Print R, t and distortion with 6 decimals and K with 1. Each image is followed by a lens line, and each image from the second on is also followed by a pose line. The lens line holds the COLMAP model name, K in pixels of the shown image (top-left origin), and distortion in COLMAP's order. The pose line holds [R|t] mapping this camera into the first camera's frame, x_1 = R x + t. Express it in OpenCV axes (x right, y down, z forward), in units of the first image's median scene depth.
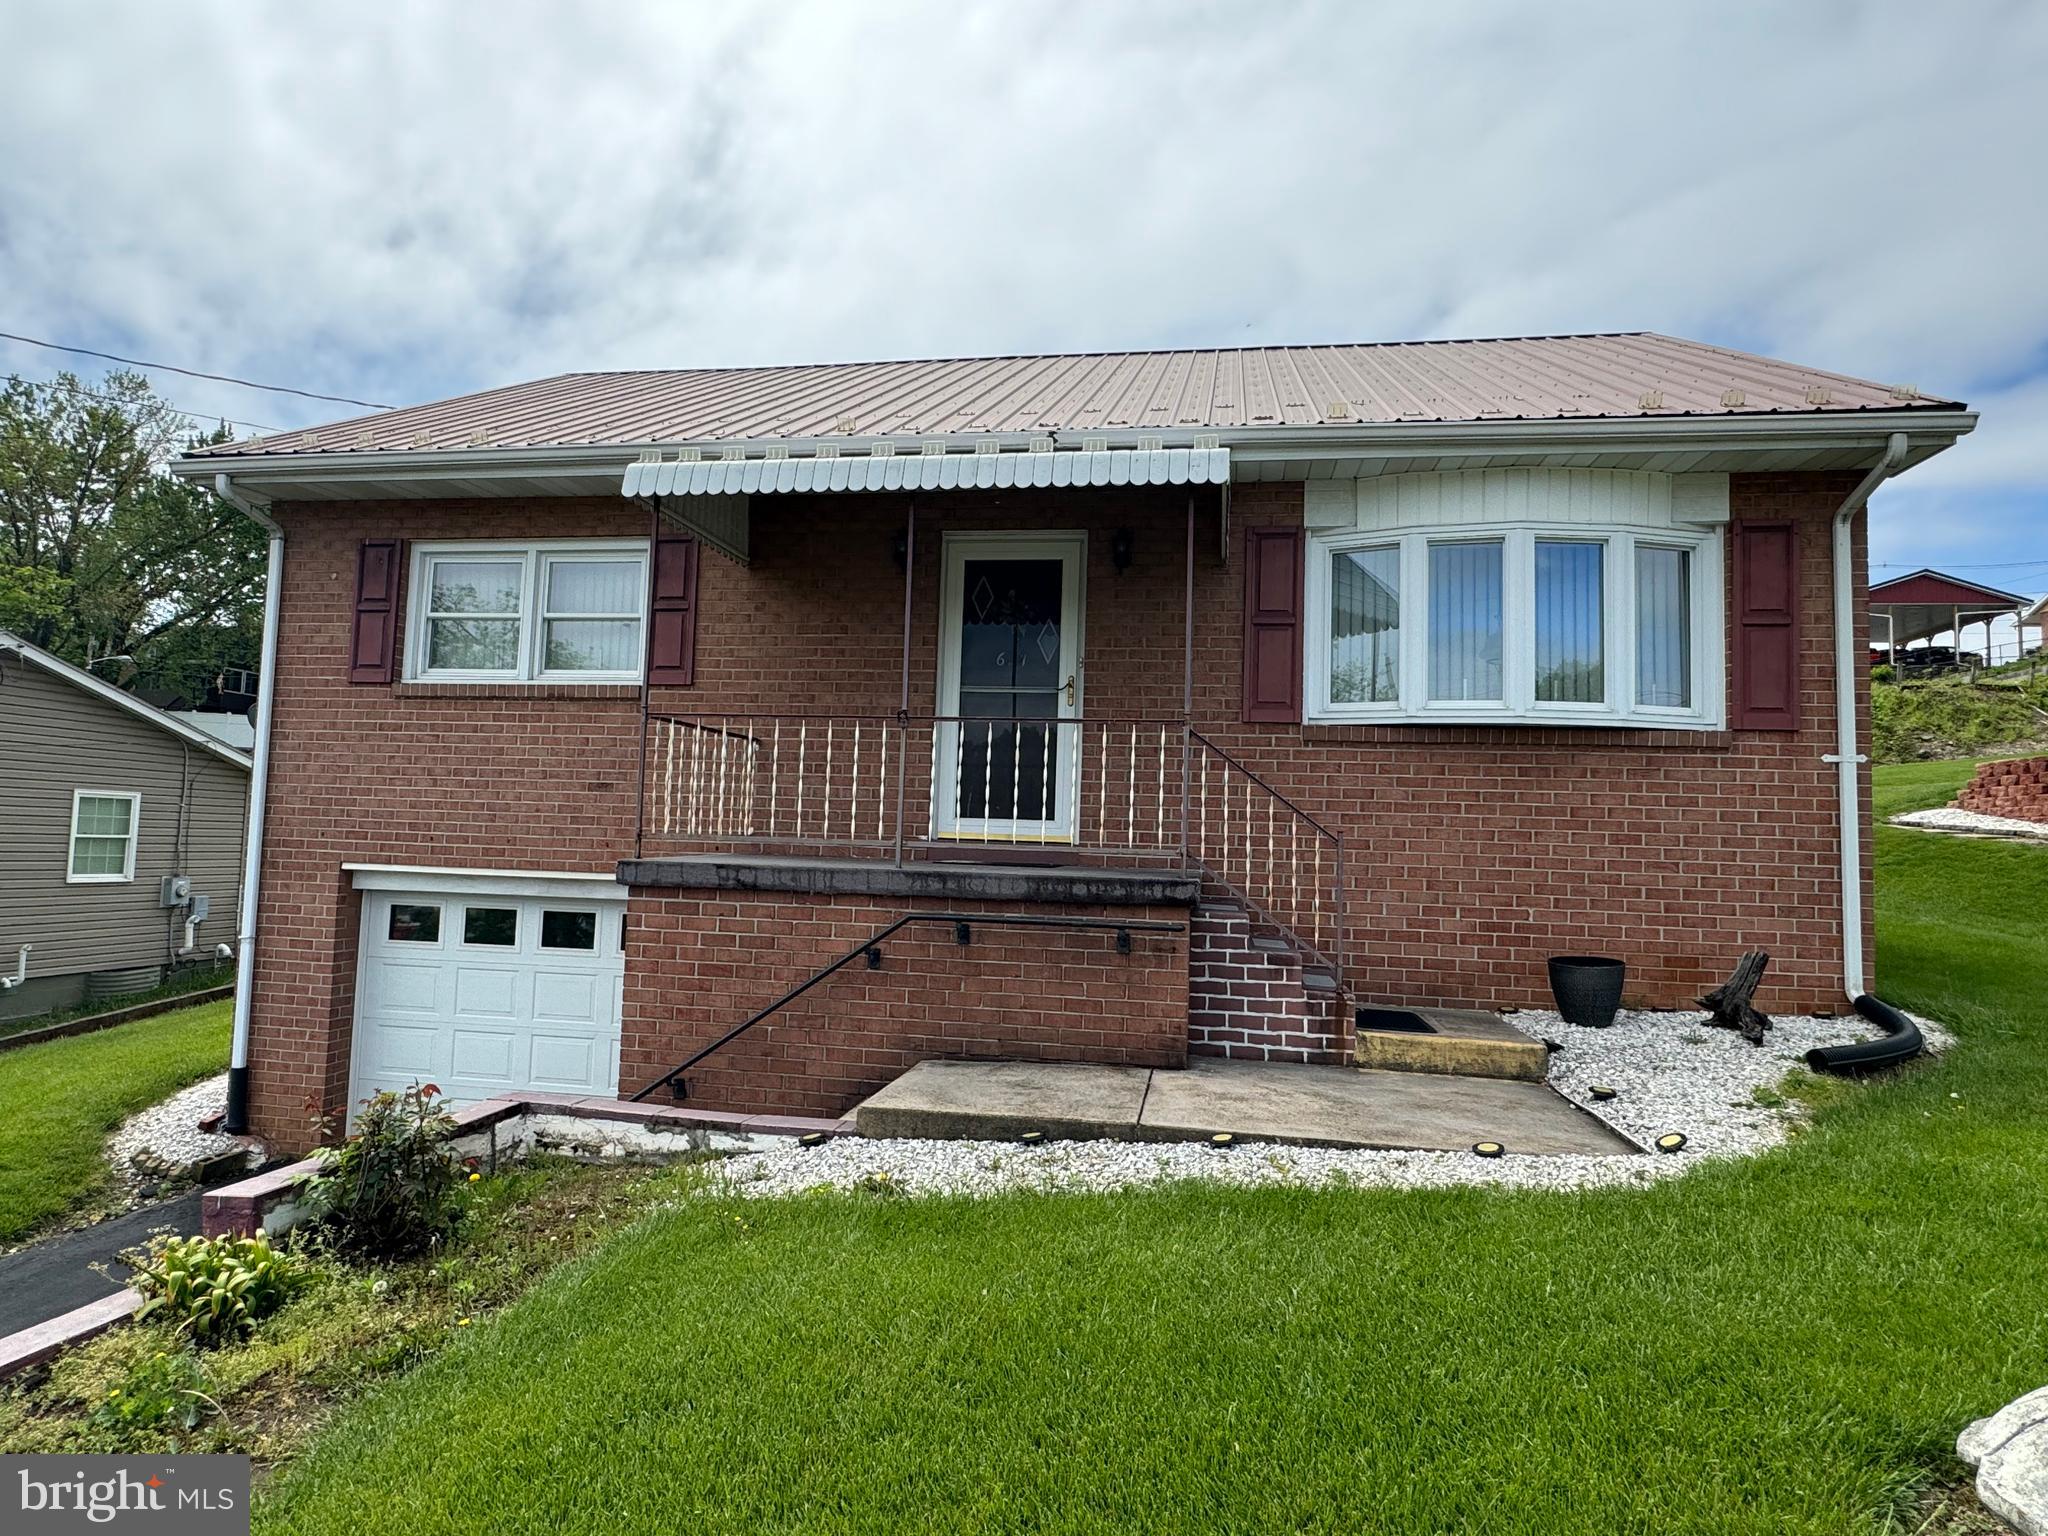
lens RADIAL K [[1119.0, 0, 1011.7], [0, 1119.0, 761.7], [0, 0, 1]] dist [-0.004663, 0.000281]
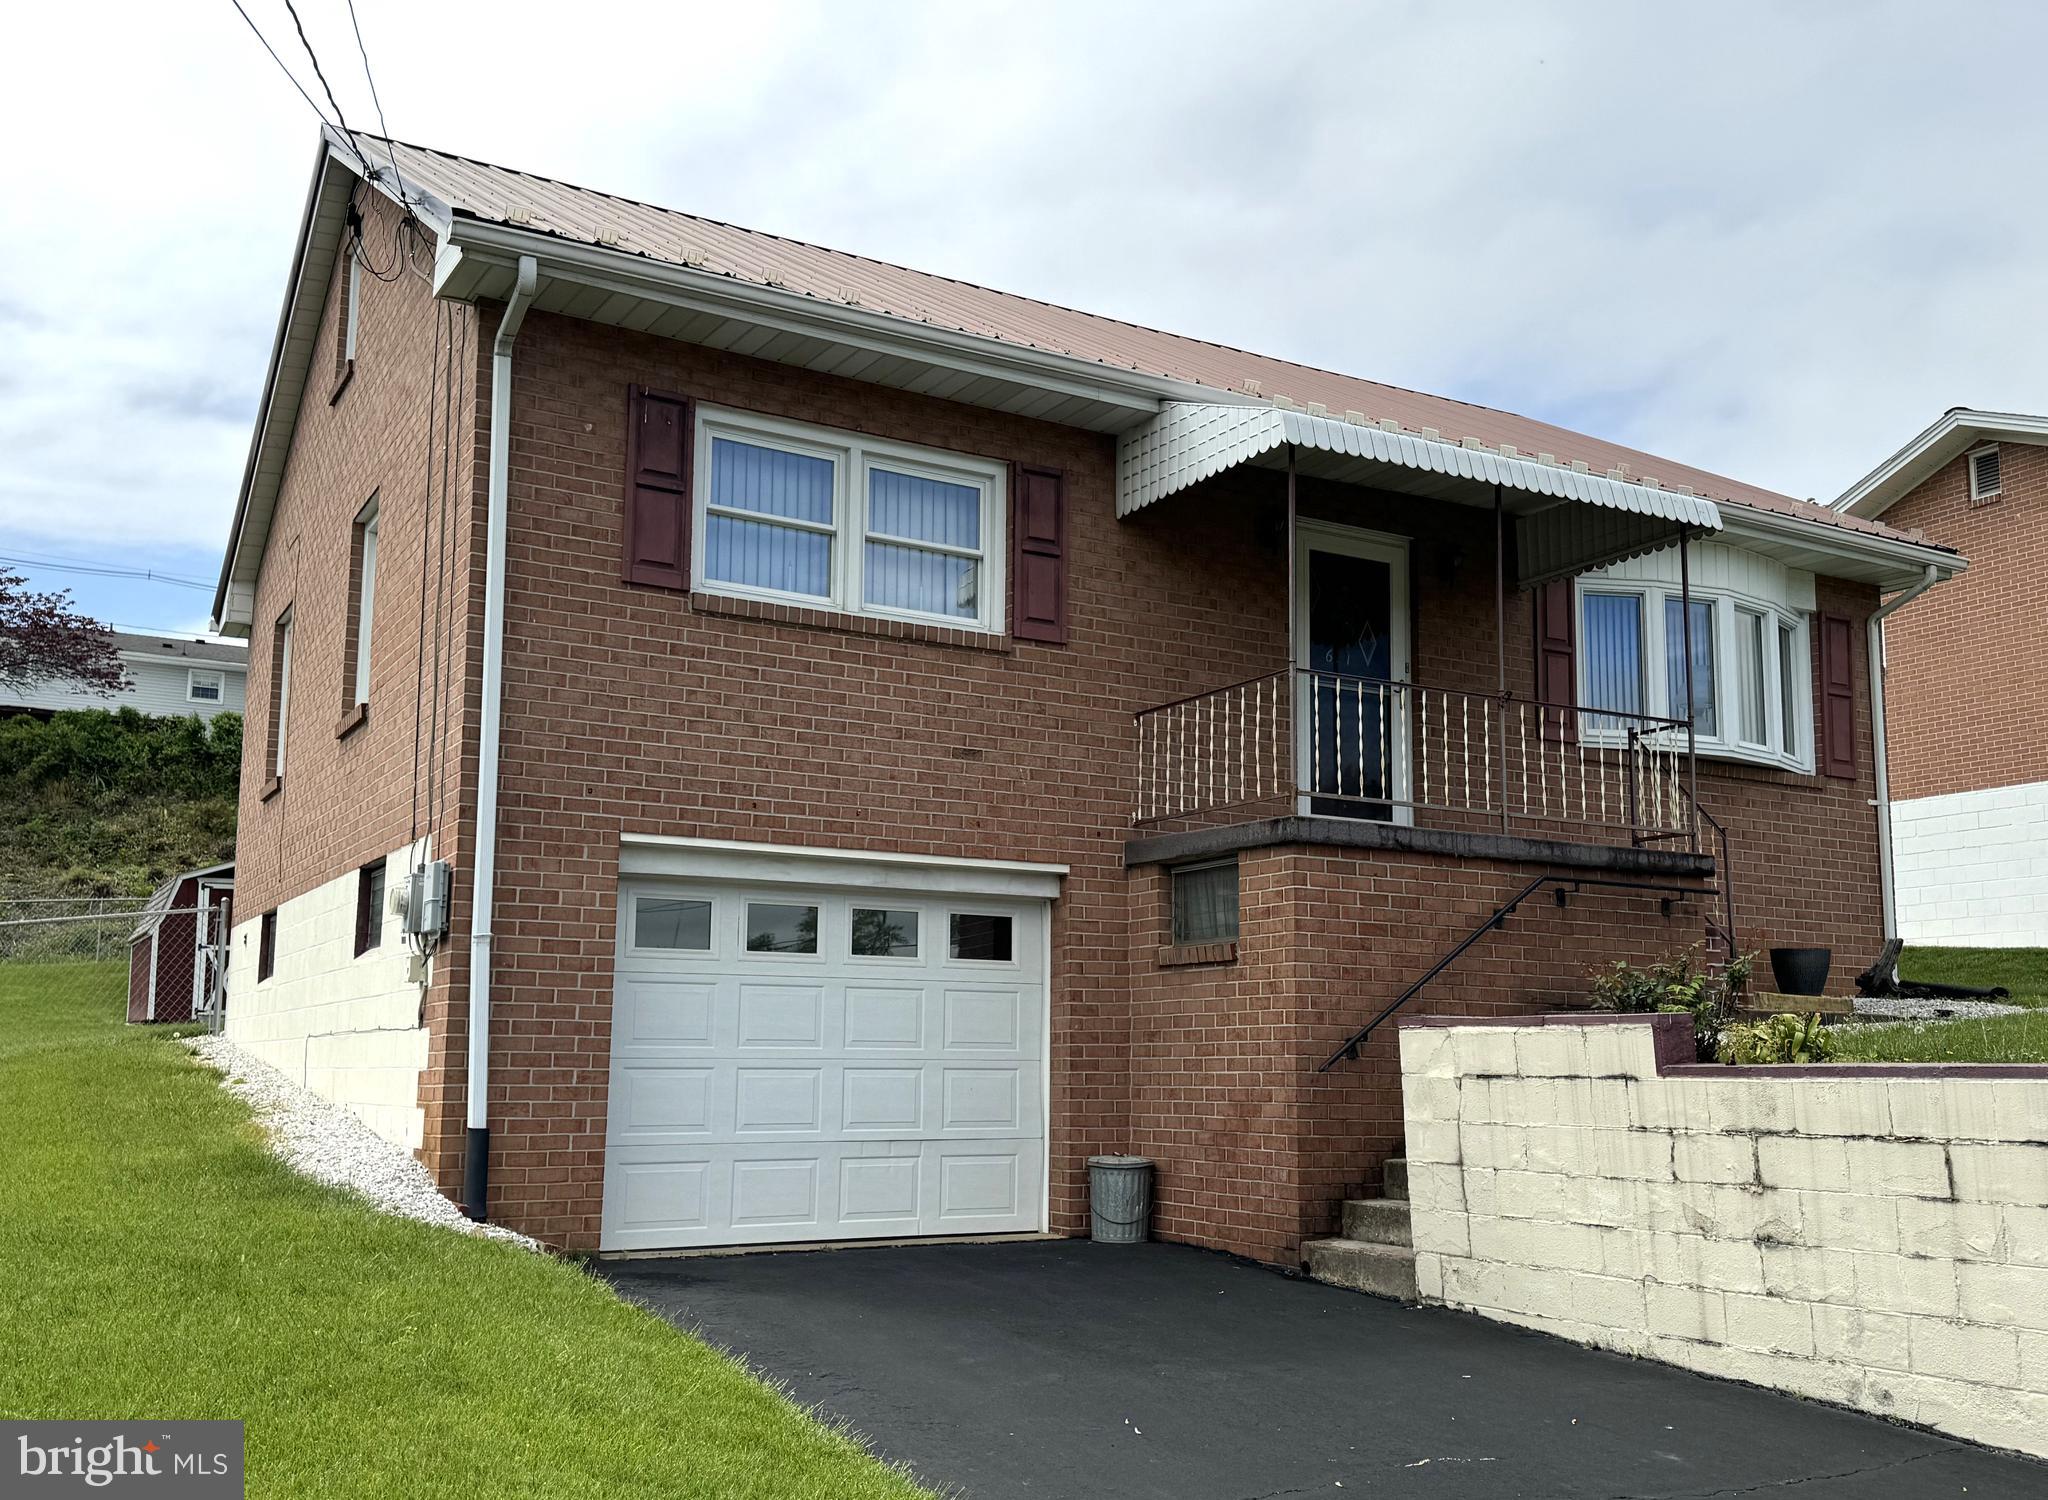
lens RADIAL K [[1817.0, 0, 989.7], [0, 1817.0, 813.9], [0, 0, 1]] dist [0.102009, -0.034874]
pose [[0.789460, 0.063049, 0.610555, -1.275661], [-0.033705, 0.997663, -0.059442, 0.158767], [-0.612876, 0.026348, 0.789740, -0.068883]]
